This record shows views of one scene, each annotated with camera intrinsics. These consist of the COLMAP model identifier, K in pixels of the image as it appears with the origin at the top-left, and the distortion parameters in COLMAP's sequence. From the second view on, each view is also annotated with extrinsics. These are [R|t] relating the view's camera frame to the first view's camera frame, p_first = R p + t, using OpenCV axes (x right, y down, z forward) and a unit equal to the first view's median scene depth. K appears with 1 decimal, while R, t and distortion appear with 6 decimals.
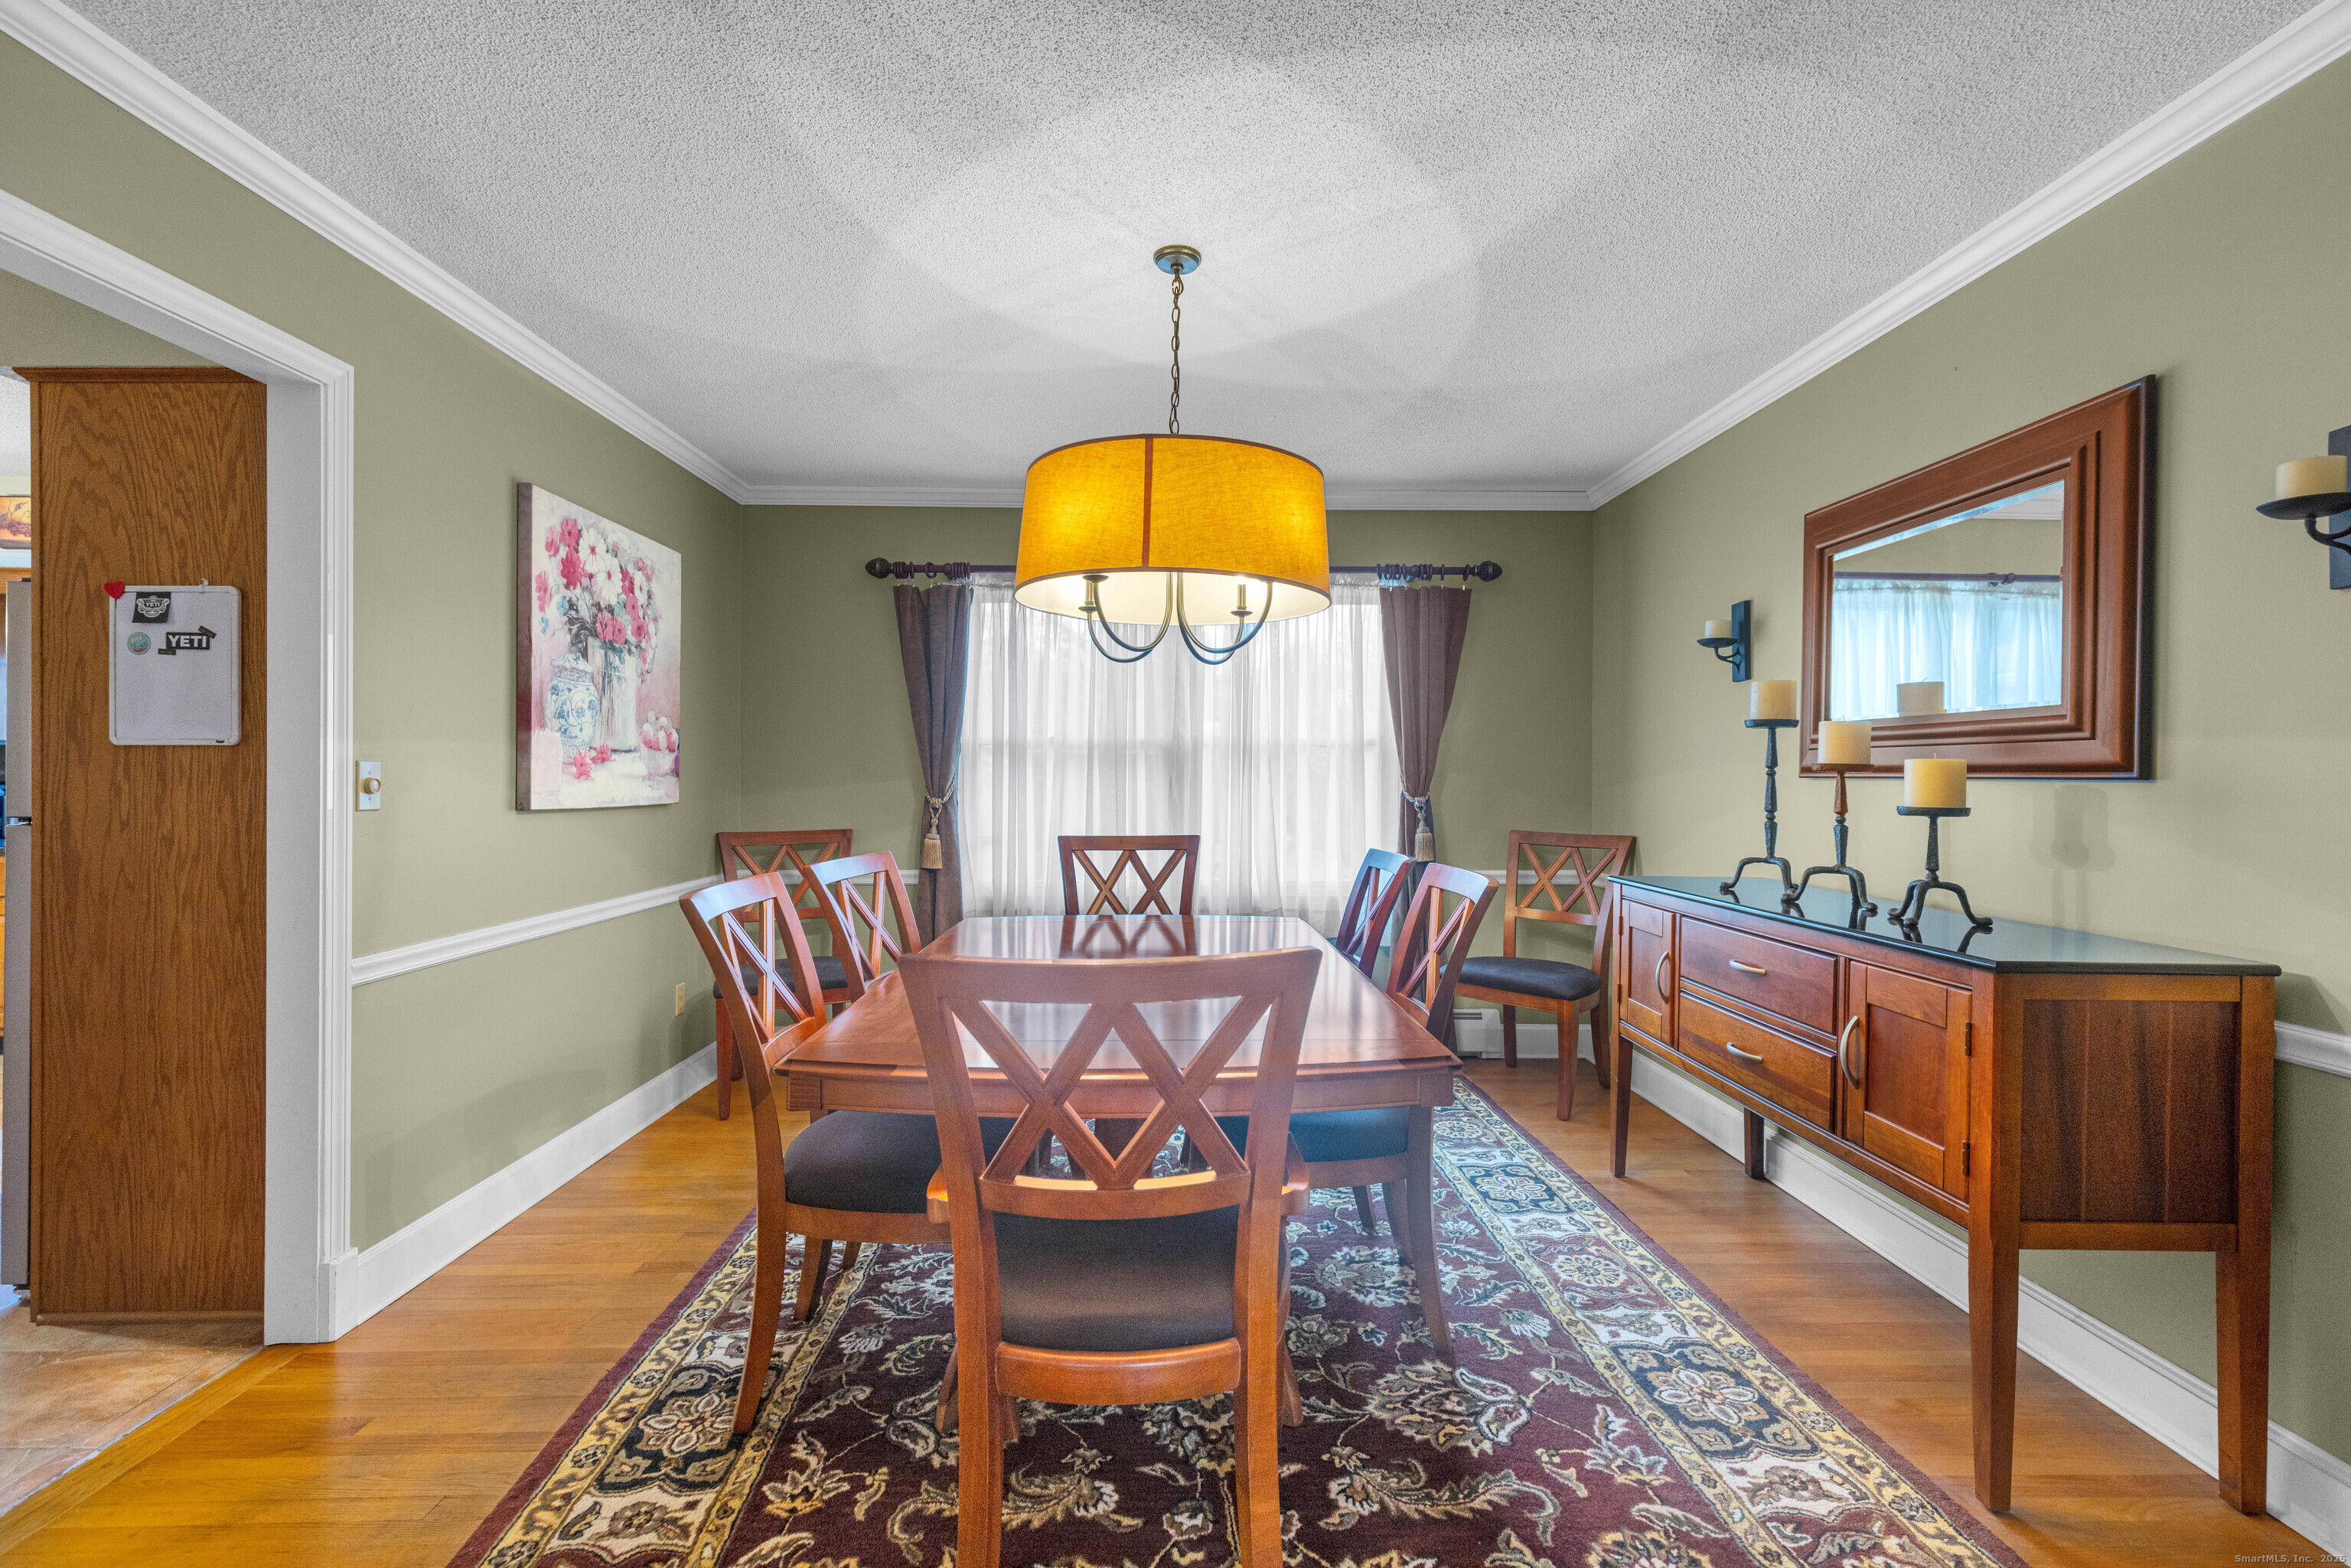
lens RADIAL K [[1042.7, 0, 1180.4], [0, 1042.7, 783.2], [0, 0, 1]] dist [0.002321, 0.000403]
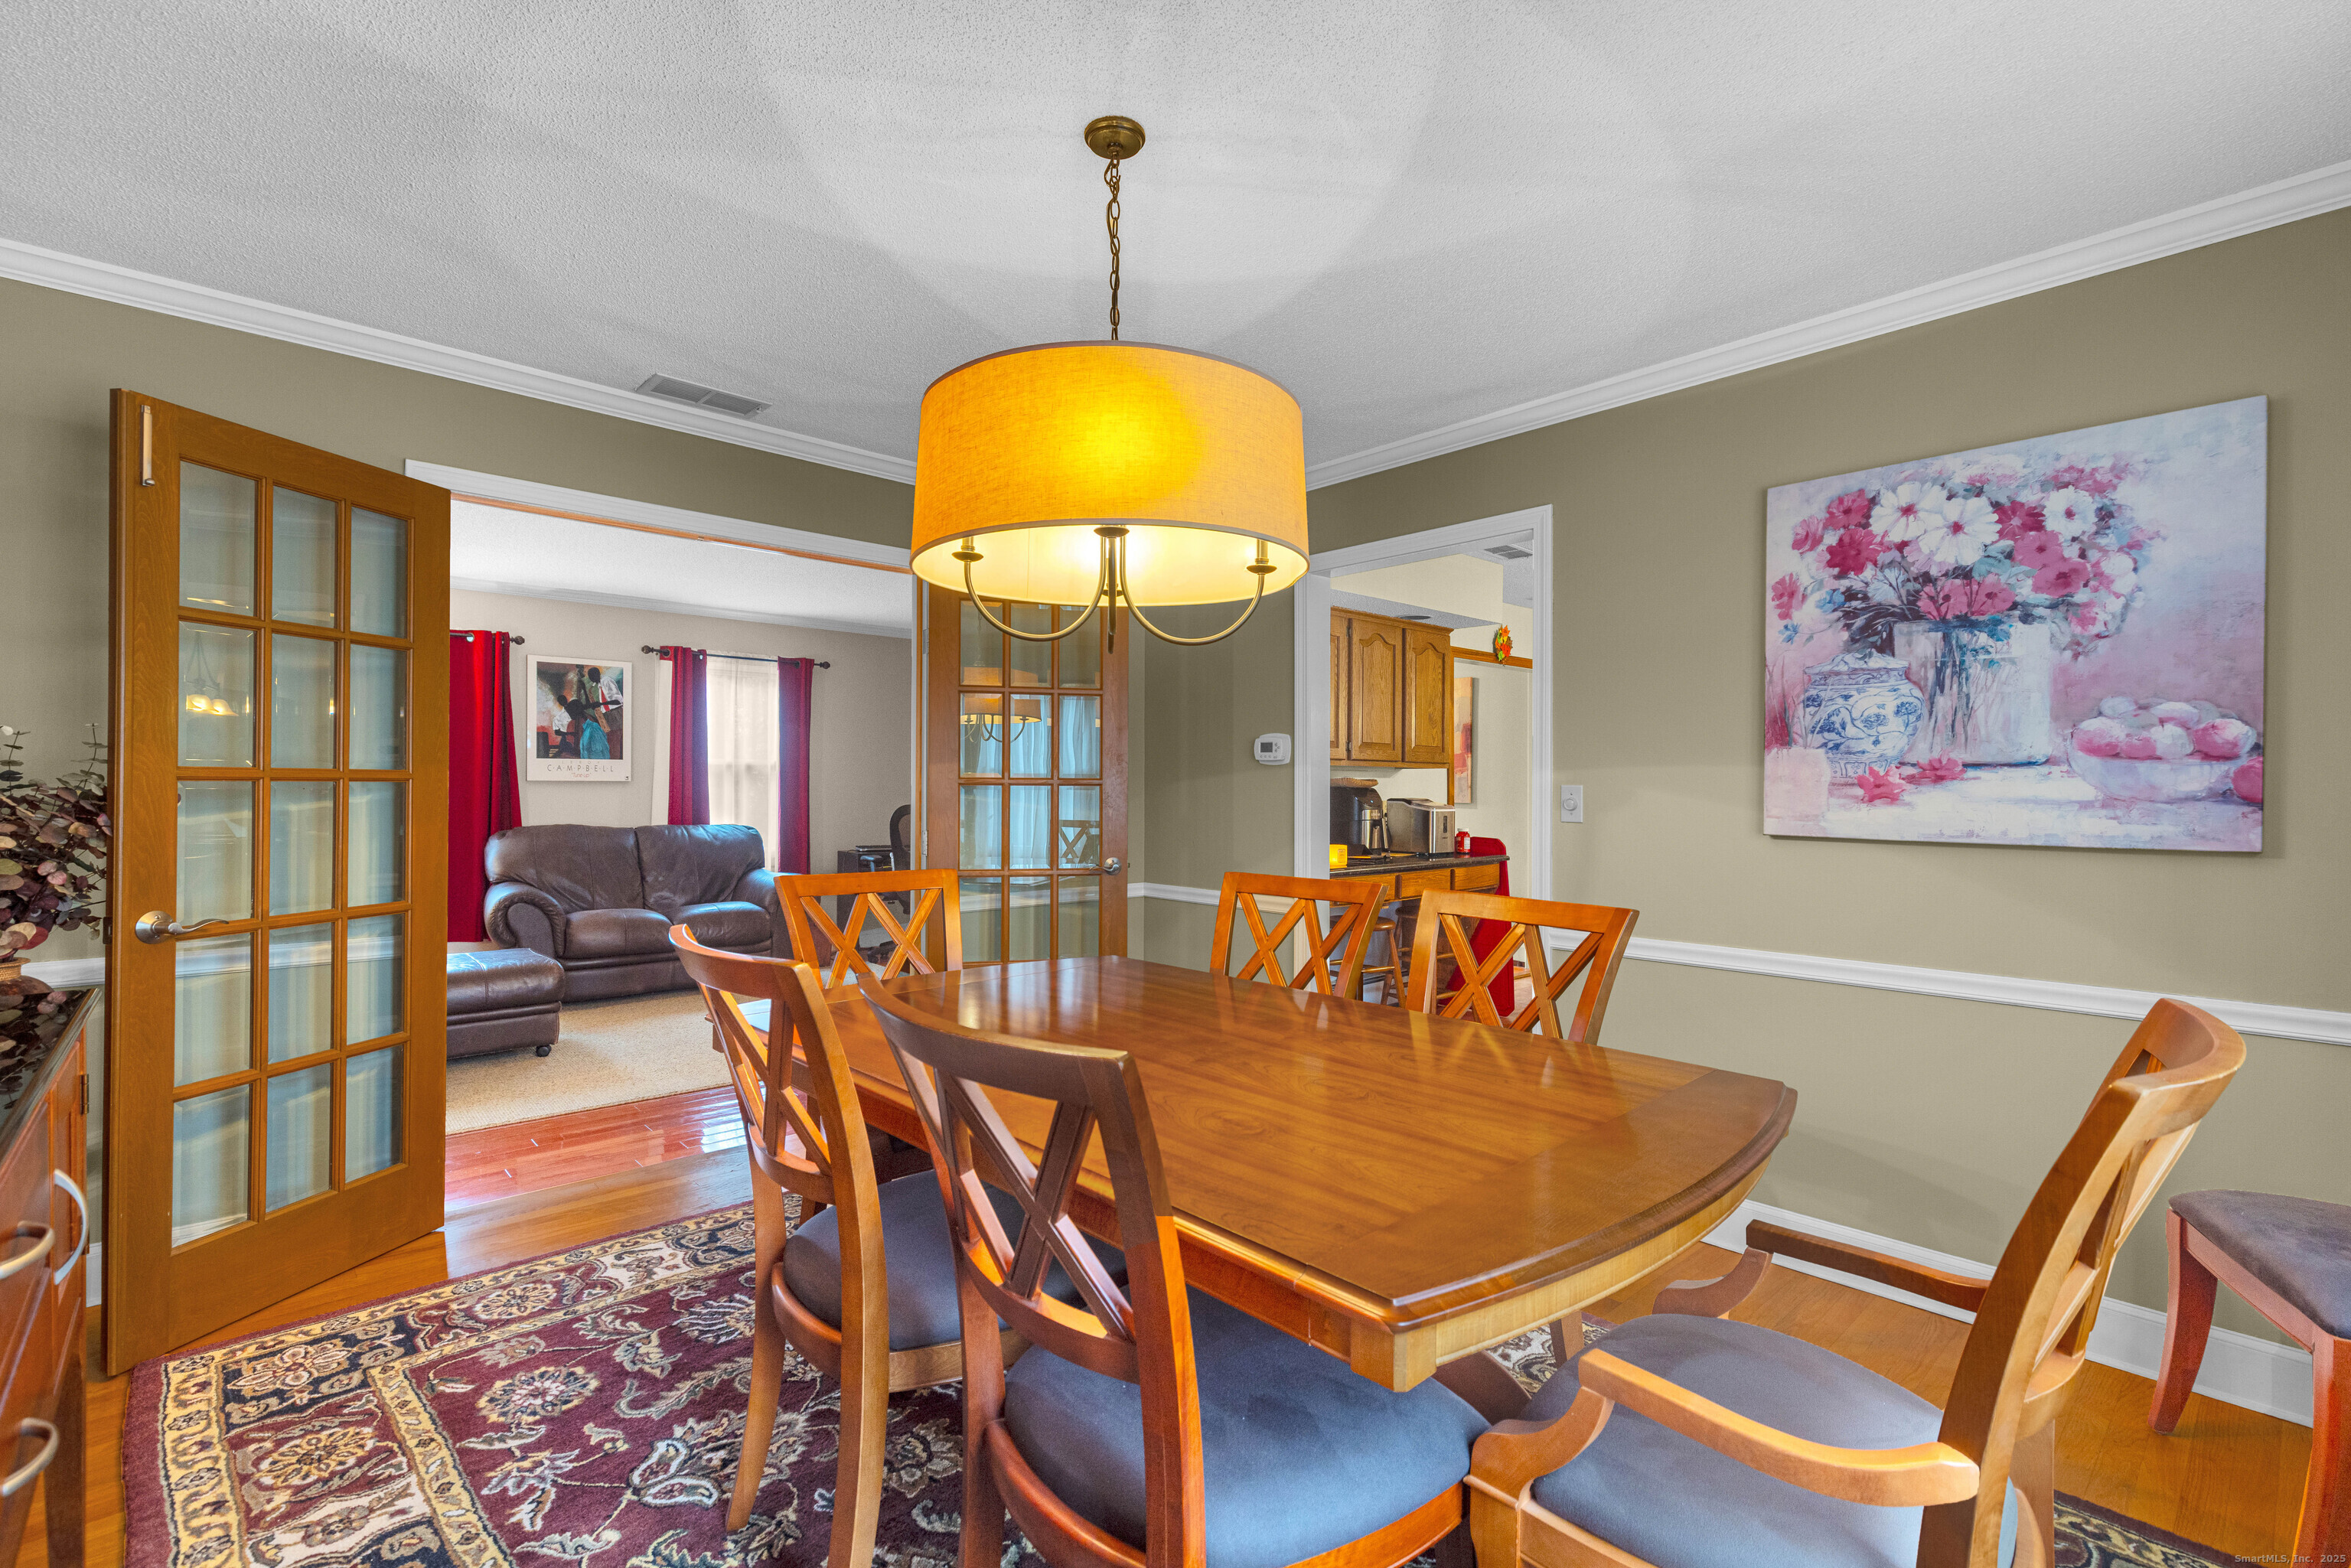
lens RADIAL K [[1042.7, 0, 1180.4], [0, 1042.7, 783.2], [0, 0, 1]] dist [0.002321, 0.000403]
pose [[-0.744176, -0.010904, -0.667895, 0.381858], [-0.012161, 0.999922, -0.002775, -0.011056], [0.667873, 0.006057, -0.744250, 1.288280]]
